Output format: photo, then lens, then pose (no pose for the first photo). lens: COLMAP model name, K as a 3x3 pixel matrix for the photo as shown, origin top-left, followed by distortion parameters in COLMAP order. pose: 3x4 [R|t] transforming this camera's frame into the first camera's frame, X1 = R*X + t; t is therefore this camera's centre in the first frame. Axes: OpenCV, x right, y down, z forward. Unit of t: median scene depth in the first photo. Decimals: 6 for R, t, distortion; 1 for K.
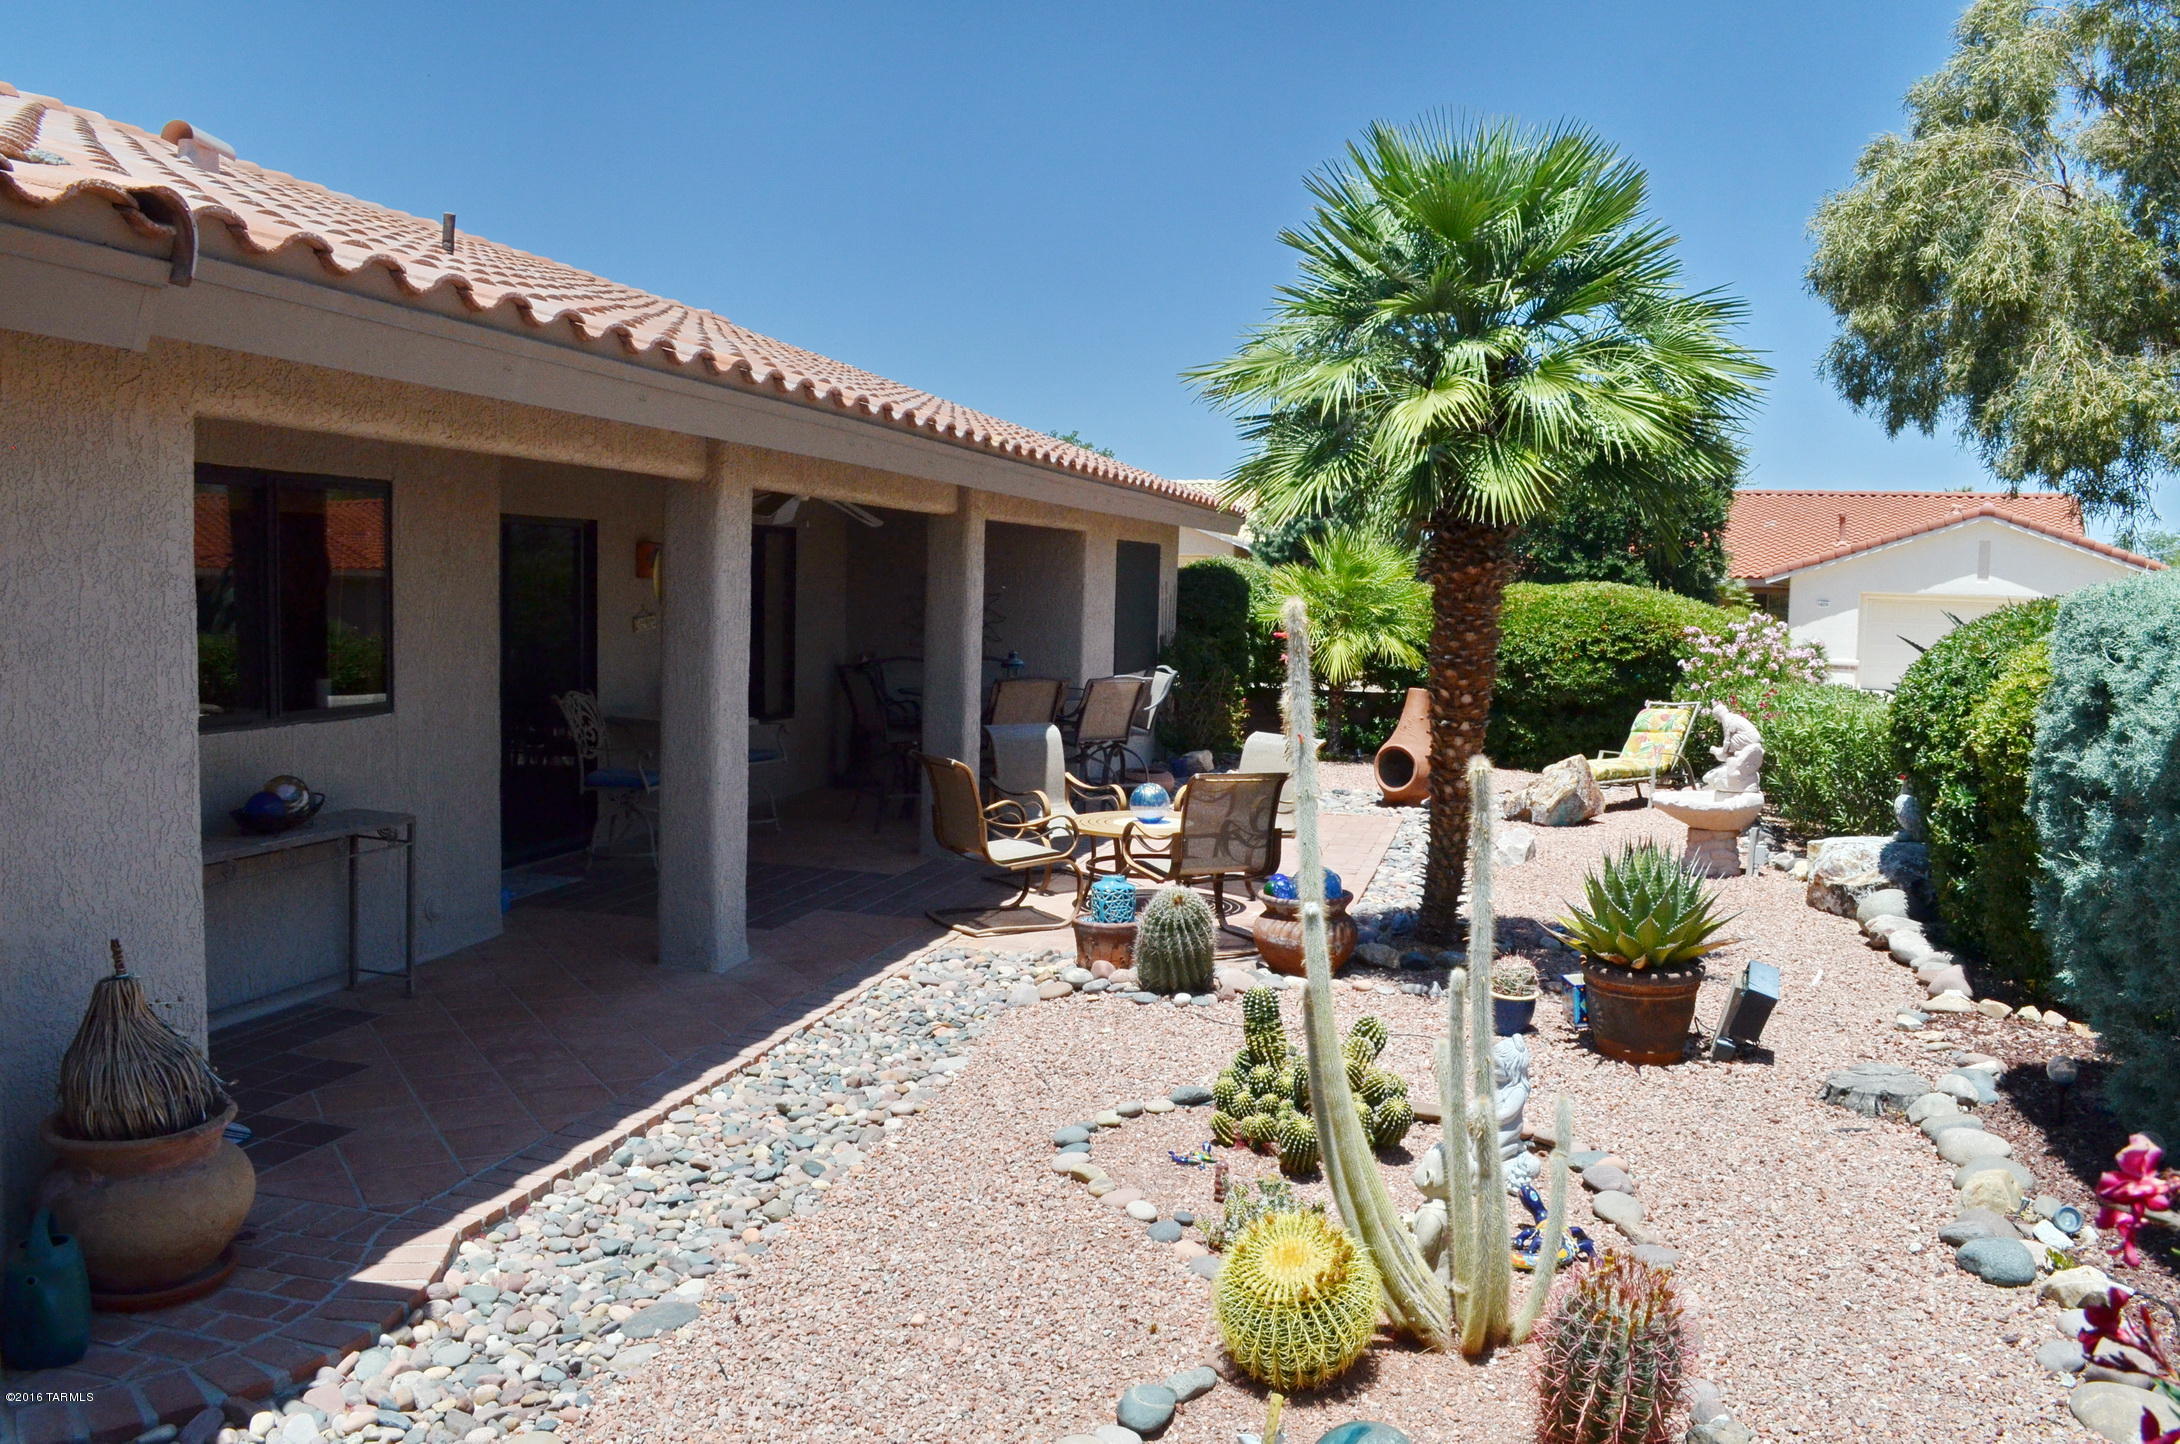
lens RADIAL K [[1708.5, 0, 1090.0], [0, 1708.5, 722.0], [0, 0, 1]] dist [-0.070468, 0.008504]
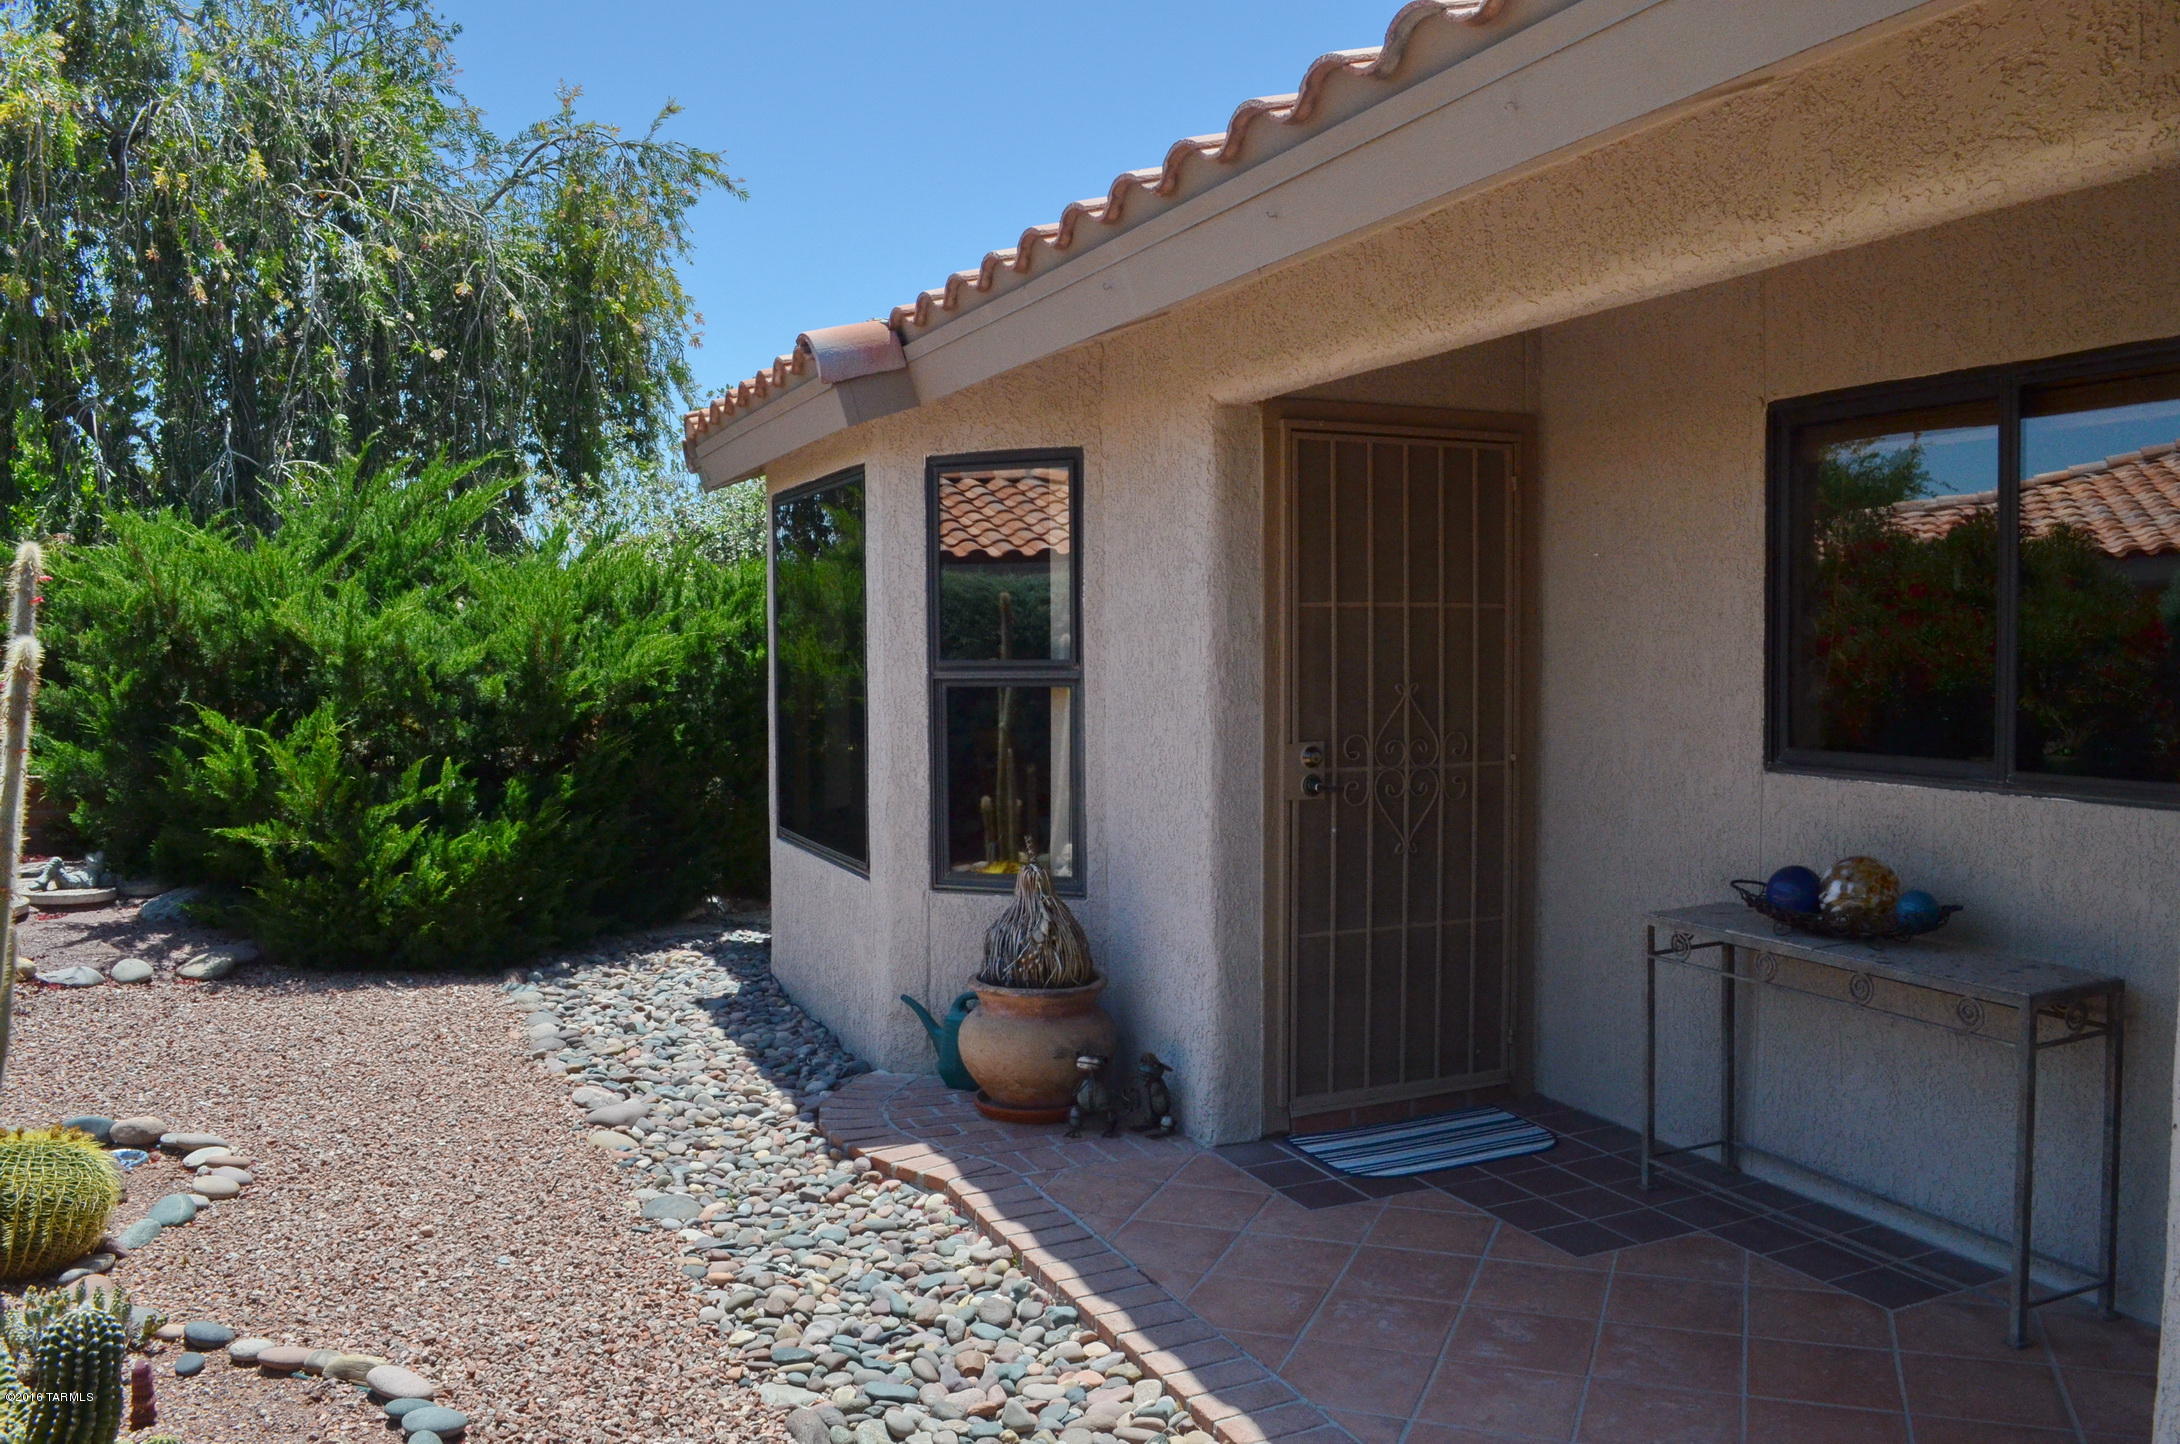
lens RADIAL K [[1708.5, 0, 1090.0], [0, 1708.5, 722.0], [0, 0, 1]] dist [-0.070468, 0.008504]
pose [[-0.788707, 0.014518, -0.614598, 0.160252], [-0.060678, 0.993001, 0.101324, -0.074998], [0.611767, 0.117208, -0.782306, 1.513301]]
